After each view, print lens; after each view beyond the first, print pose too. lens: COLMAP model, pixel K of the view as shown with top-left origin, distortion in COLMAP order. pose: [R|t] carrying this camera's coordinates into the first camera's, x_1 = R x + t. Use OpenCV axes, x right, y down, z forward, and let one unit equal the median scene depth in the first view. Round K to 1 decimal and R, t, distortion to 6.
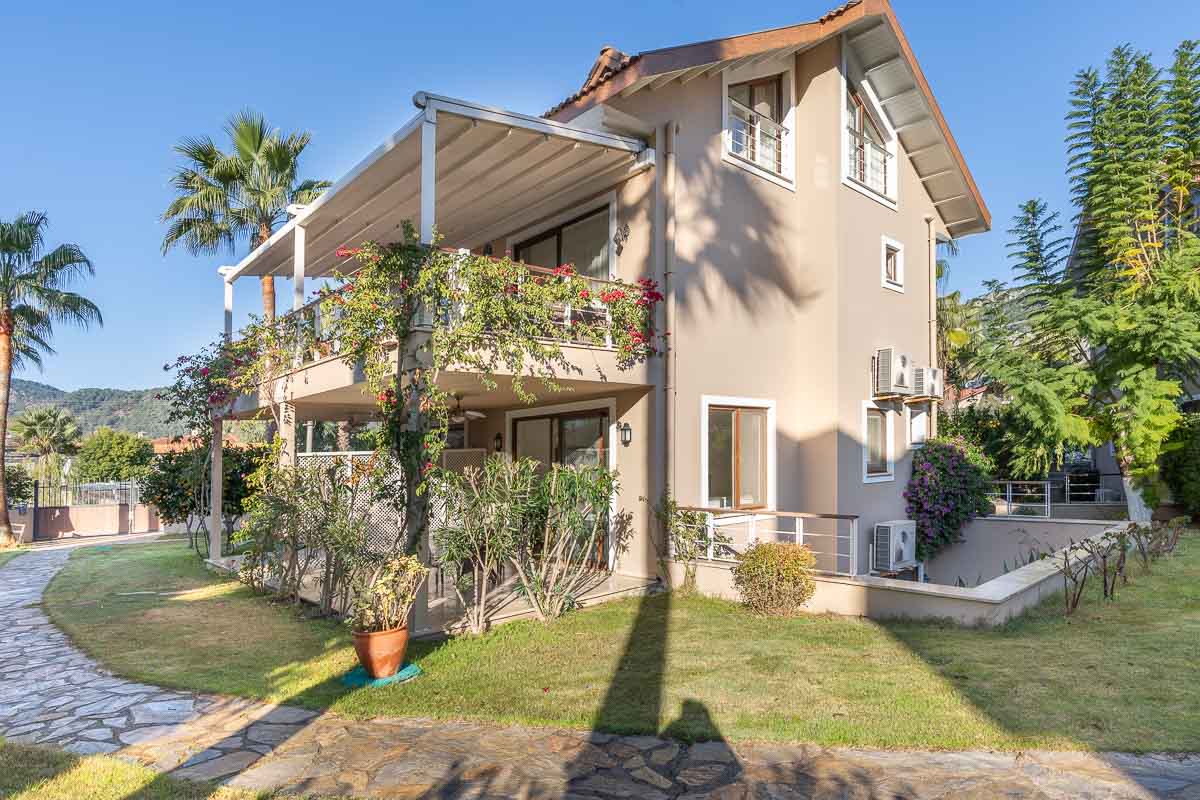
lens RADIAL K [[669.6, 0, 645.3], [0, 669.6, 290.5], [0, 0, 1]] dist [-0.001633, 0.000289]
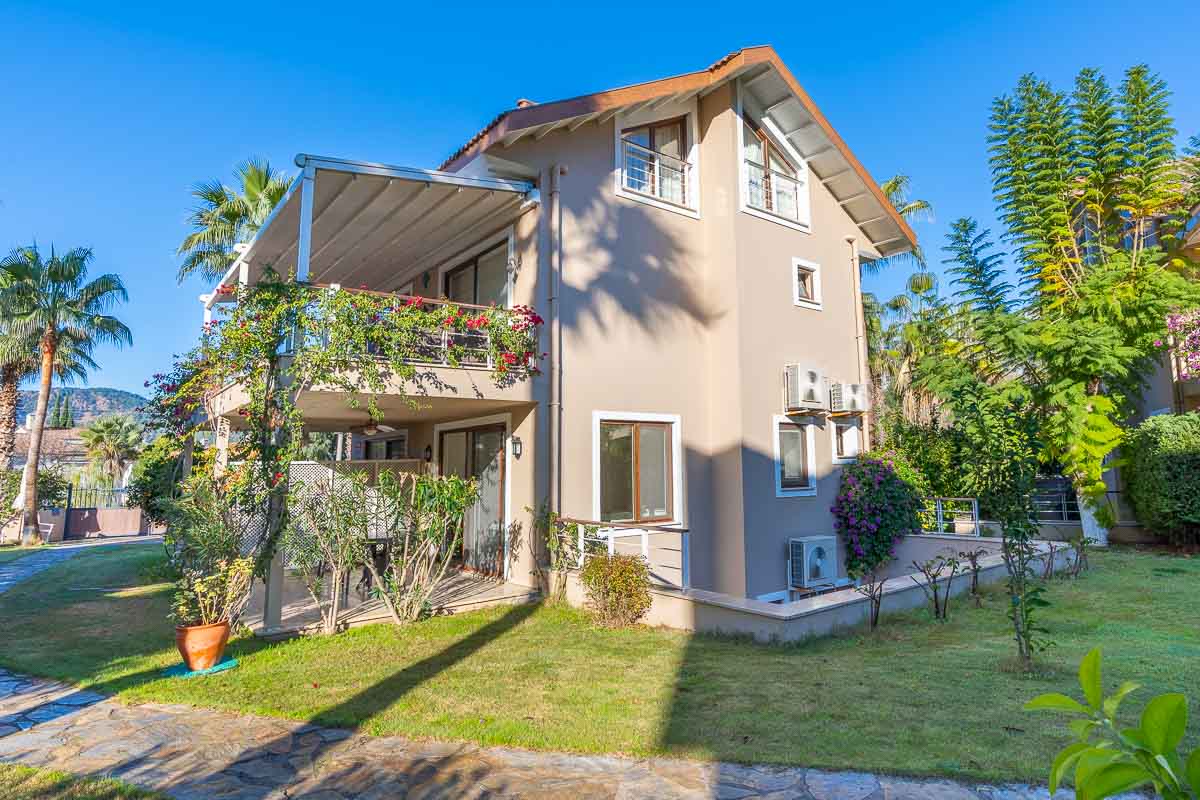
lens RADIAL K [[627.3, 0, 604.3], [0, 627.3, 233.6], [0, 0, 1]] dist [-0.001080, 0.000118]
pose [[0.996031, -0.021178, -0.086453, 0.214769], [0.011340, 0.993560, -0.112741, -0.015092], [0.088284, 0.111313, 0.989856, -0.038237]]
